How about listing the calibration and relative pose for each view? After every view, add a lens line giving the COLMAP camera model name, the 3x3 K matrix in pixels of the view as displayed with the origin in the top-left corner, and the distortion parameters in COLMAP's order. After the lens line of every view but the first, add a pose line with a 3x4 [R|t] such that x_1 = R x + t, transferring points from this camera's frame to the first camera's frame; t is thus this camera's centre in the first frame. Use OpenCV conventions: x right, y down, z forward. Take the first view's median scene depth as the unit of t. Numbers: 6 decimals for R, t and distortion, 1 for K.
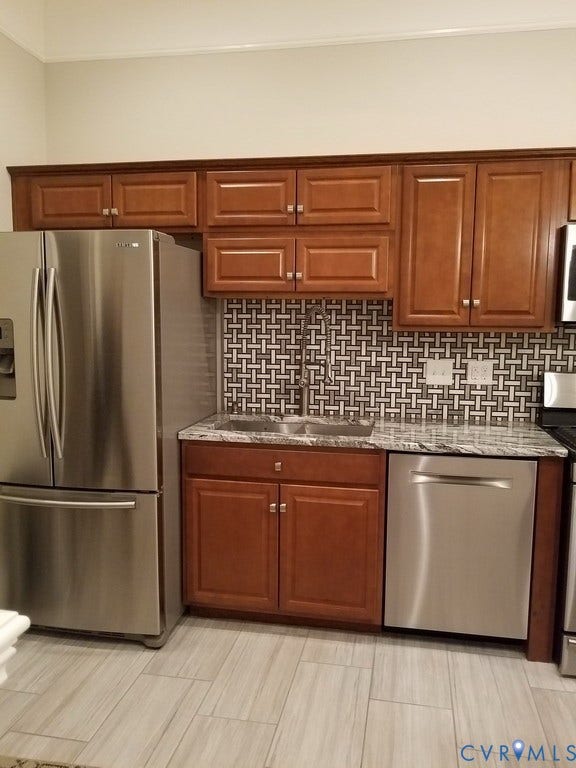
lens RADIAL K [[615.6, 0, 289.9], [0, 615.6, 374.3], [0, 0, 1]] dist [0.011451, -0.019138]
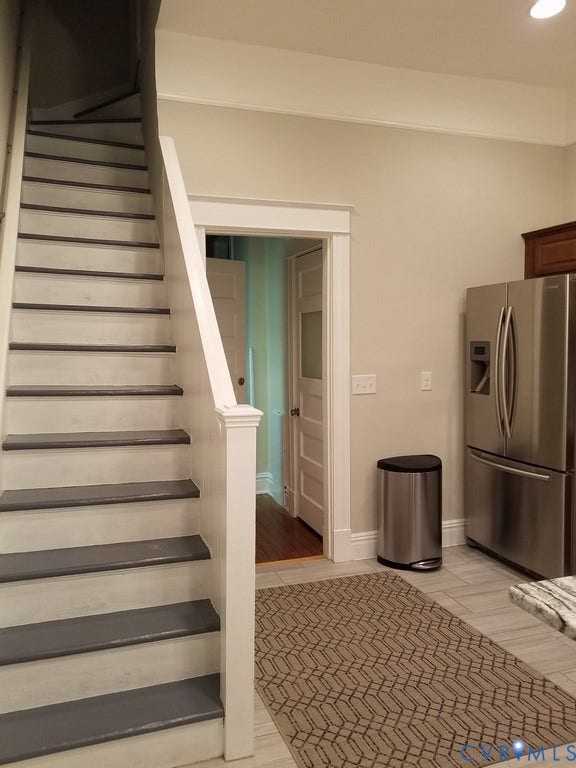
lens RADIAL K [[615.6, 0, 289.3], [0, 615.6, 386.0], [0, 0, 1]] dist [0.011451, -0.019138]
pose [[0.484041, 0.046173, -0.873826, 0.555125], [-0.070484, 0.997419, 0.013660, 0.028515], [0.872202, 0.054979, 0.486047, -0.133804]]
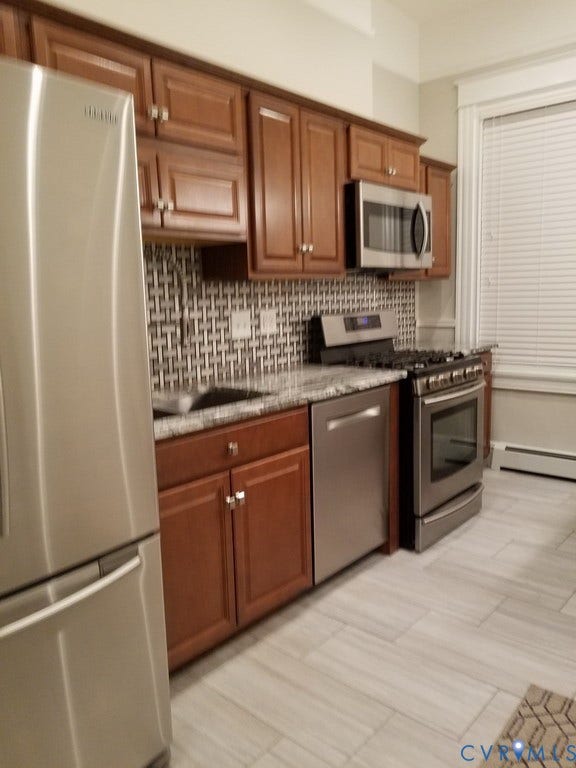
lens RADIAL K [[615.6, 0, 265.7], [0, 615.6, 389.3], [0, 0, 1]] dist [0.011451, -0.019138]
pose [[0.508646, -0.156523, 0.846628, -0.565396], [0.112810, 0.986975, 0.114695, -0.009767], [-0.853553, 0.037169, 0.519678, 0.481257]]
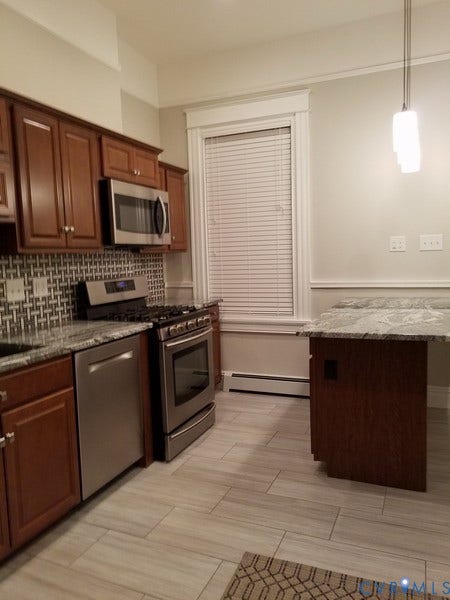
lens RADIAL K [[480.9, 0, 215.4], [0, 480.9, 301.8], [0, 0, 1]] dist [0.011451, -0.019138]
pose [[0.217030, -0.108790, 0.970084, -0.556742], [0.123349, 0.988861, 0.083300, -0.010704], [-0.968340, 0.101581, 0.228032, 0.440118]]
